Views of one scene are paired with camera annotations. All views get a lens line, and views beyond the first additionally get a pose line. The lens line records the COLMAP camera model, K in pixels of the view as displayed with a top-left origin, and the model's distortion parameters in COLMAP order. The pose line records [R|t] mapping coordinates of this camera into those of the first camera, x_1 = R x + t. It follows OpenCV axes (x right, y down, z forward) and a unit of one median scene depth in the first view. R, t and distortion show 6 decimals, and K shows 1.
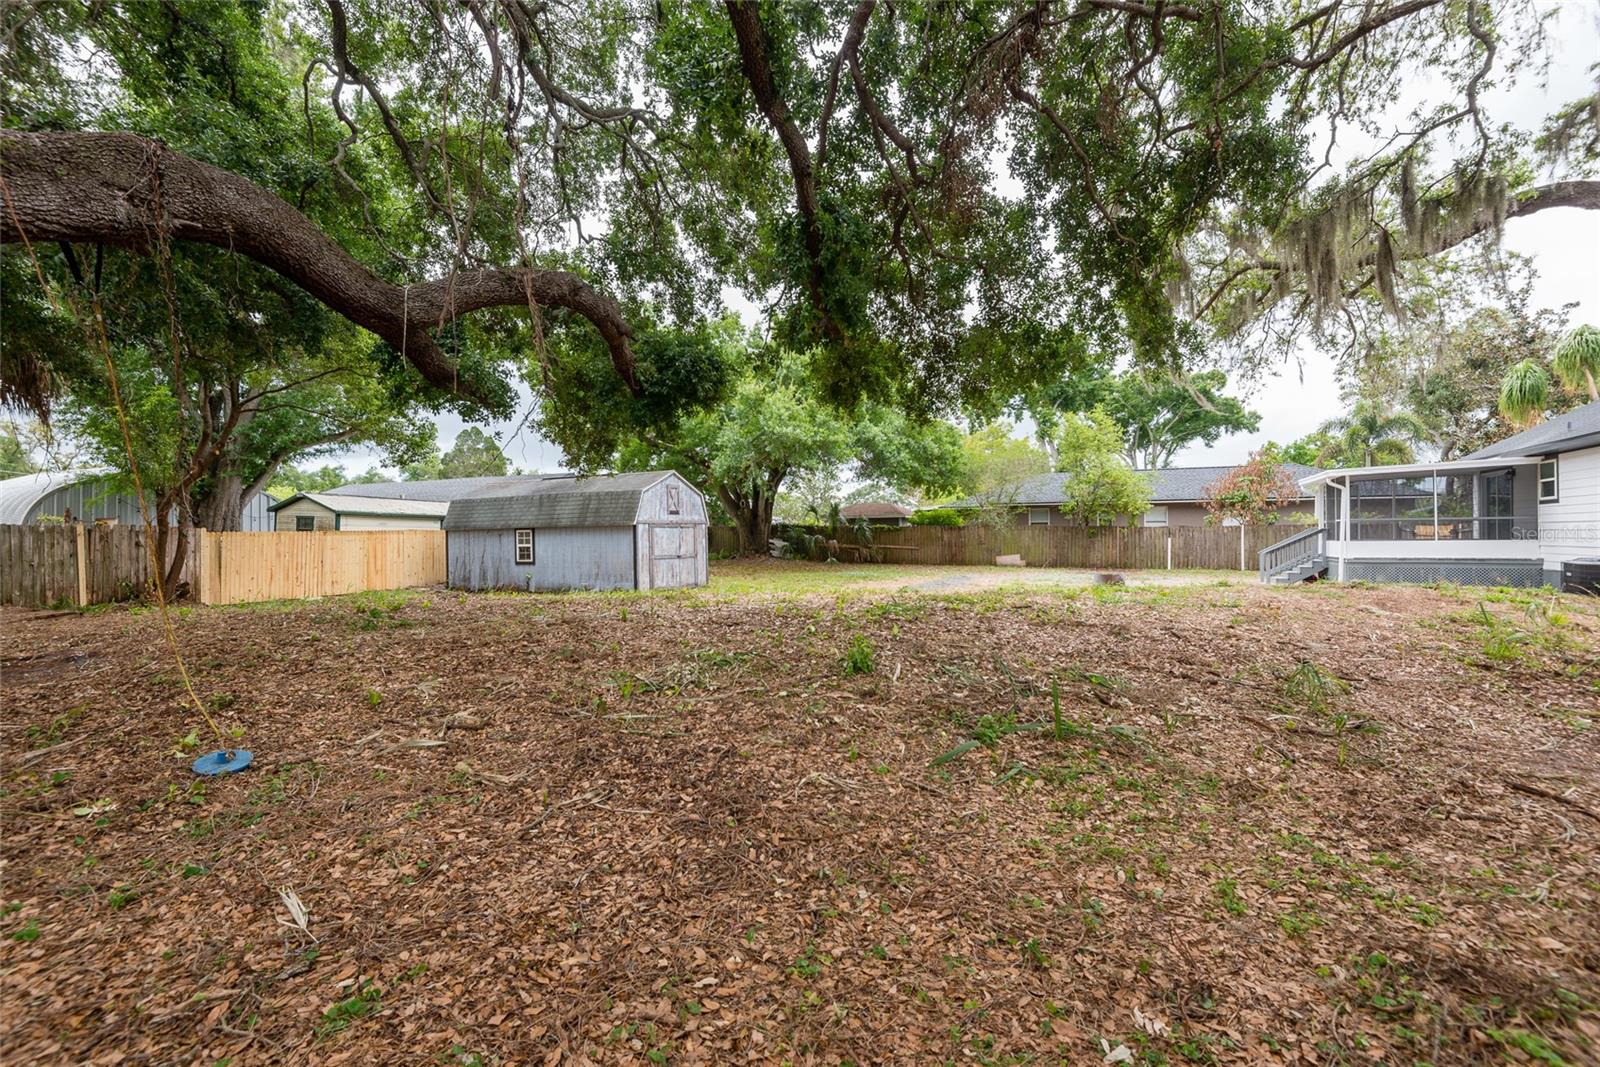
lens RADIAL K [[718.3, 0, 797.7], [0, 718.3, 527.0], [0, 0, 1]] dist [0.031905, -0.018472]
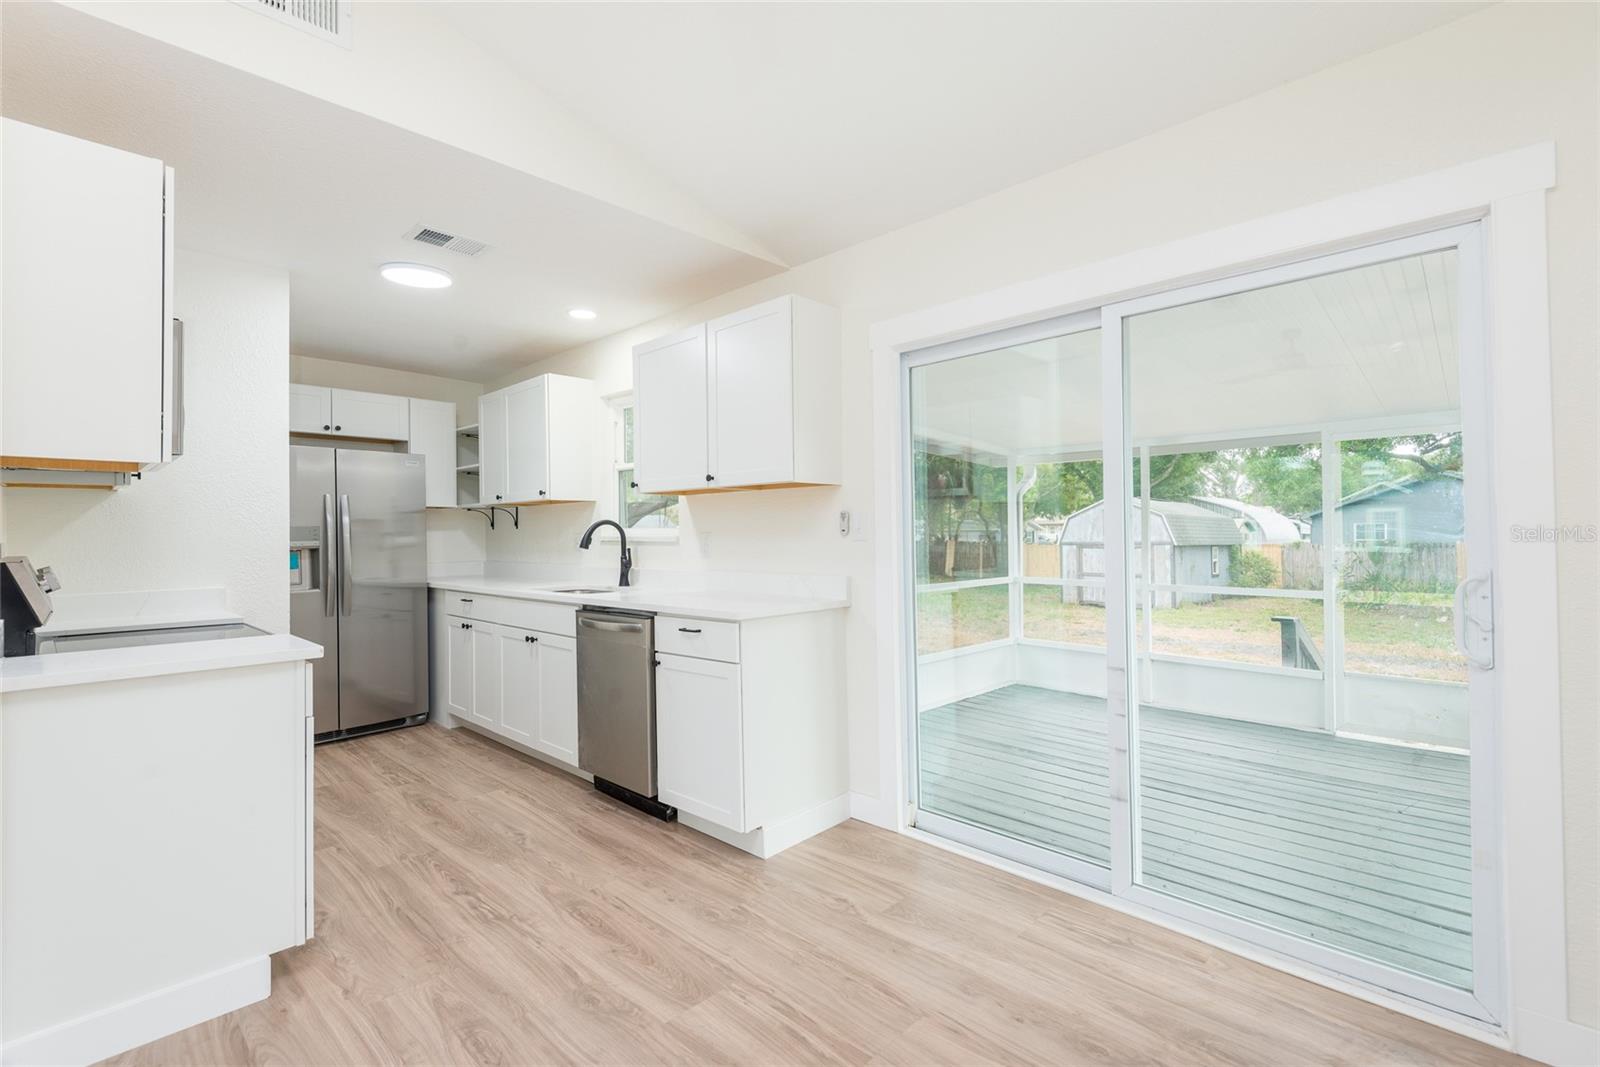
lens RADIAL K [[718.3, 0, 797.7], [0, 718.3, 527.0], [0, 0, 1]] dist [0.031905, -0.018472]
pose [[-0.316815, -0.001511, -0.948486, 1.017674], [0.020696, 0.999750, -0.008506, -0.031752], [0.948262, -0.022325, -0.316704, 0.898991]]
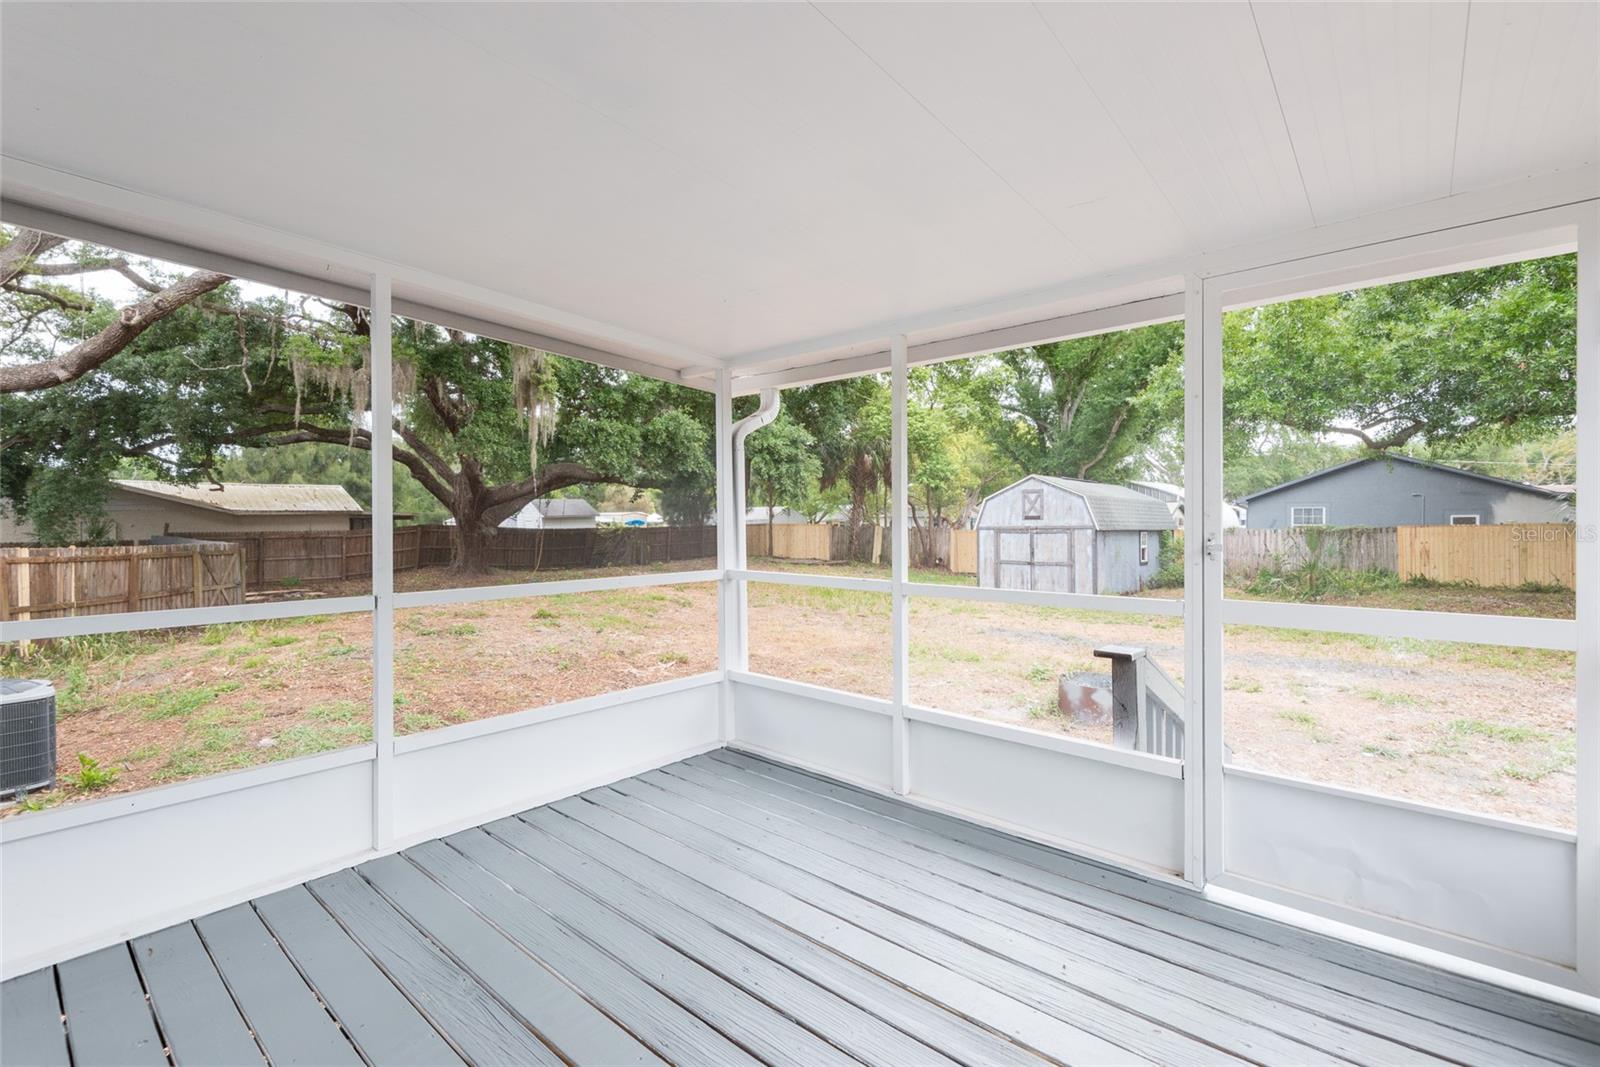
lens RADIAL K [[718.3, 0, 797.7], [0, 718.3, 527.0], [0, 0, 1]] dist [0.031905, -0.018472]
pose [[-0.267478, 0.014402, -0.963456, 0.859899], [0.017458, 0.999797, 0.010098, -0.023006], [0.963406, -0.014119, -0.267675, 0.959948]]
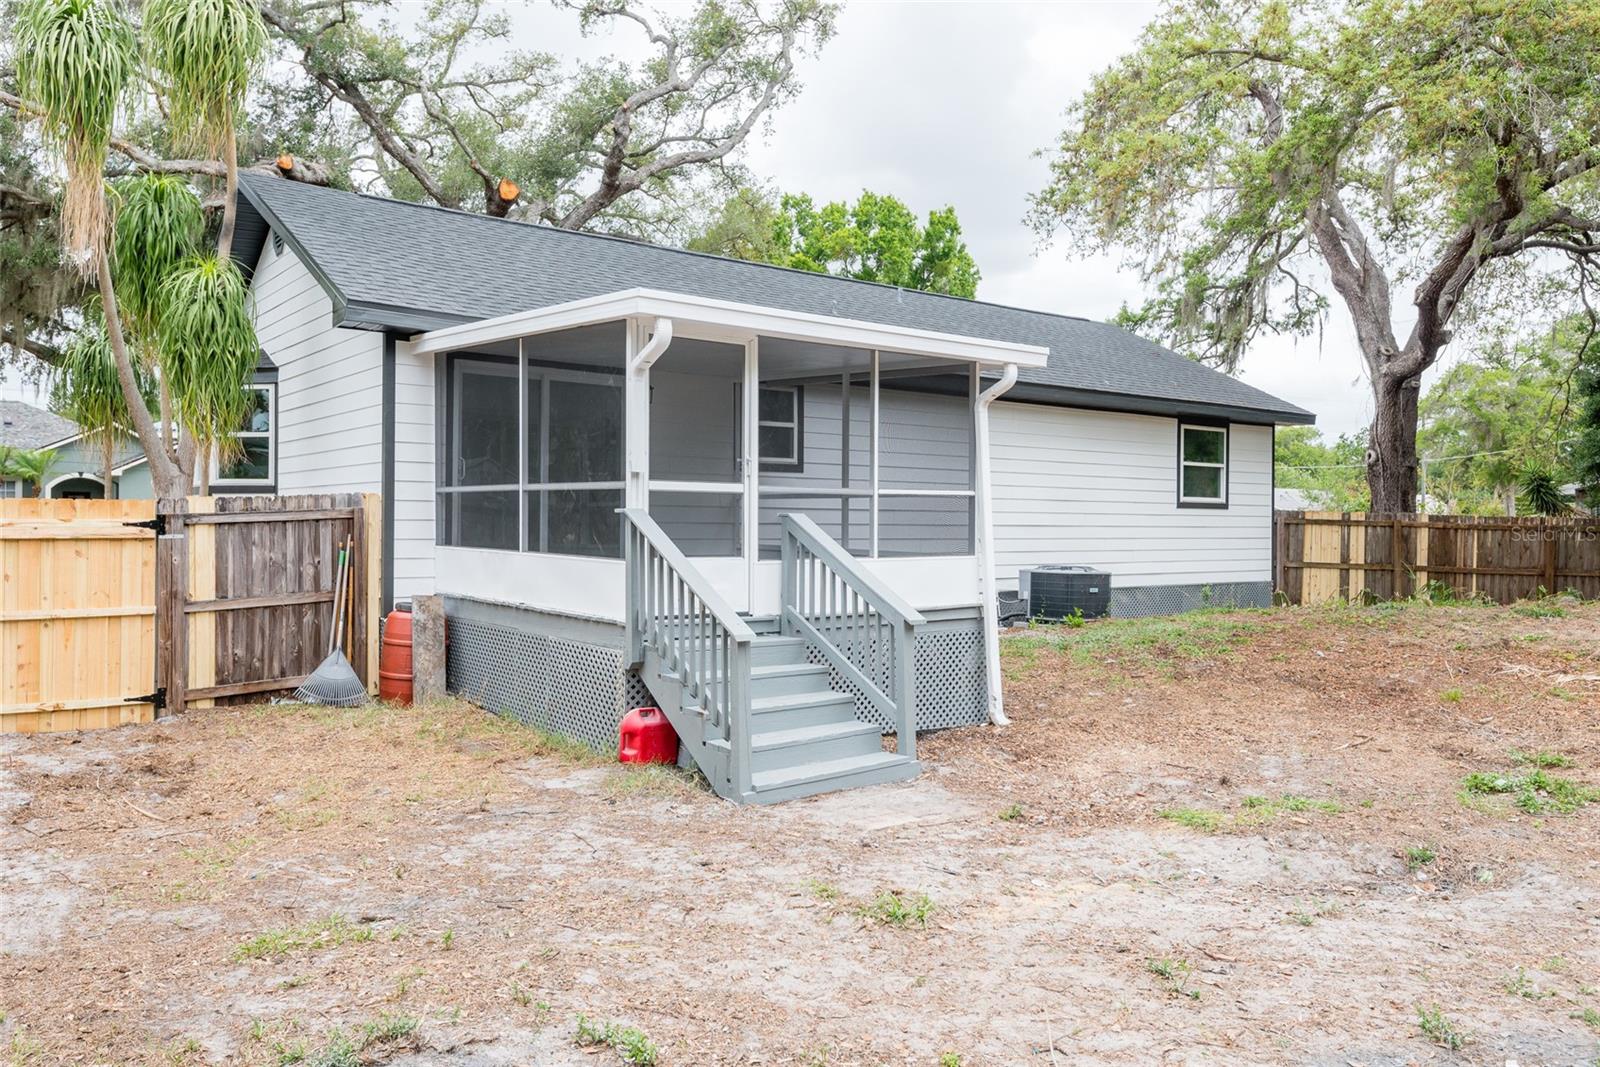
lens RADIAL K [[1187.4, 0, 806.7], [0, 1187.4, 525.4], [0, 0, 1]] dist [0.004969, 0.003069]
pose [[-0.891497, -0.004104, 0.453009, 0.516060], [-0.008433, 0.999936, -0.007536, 0.008069], [-0.452949, -0.010539, -0.891474, 1.370186]]
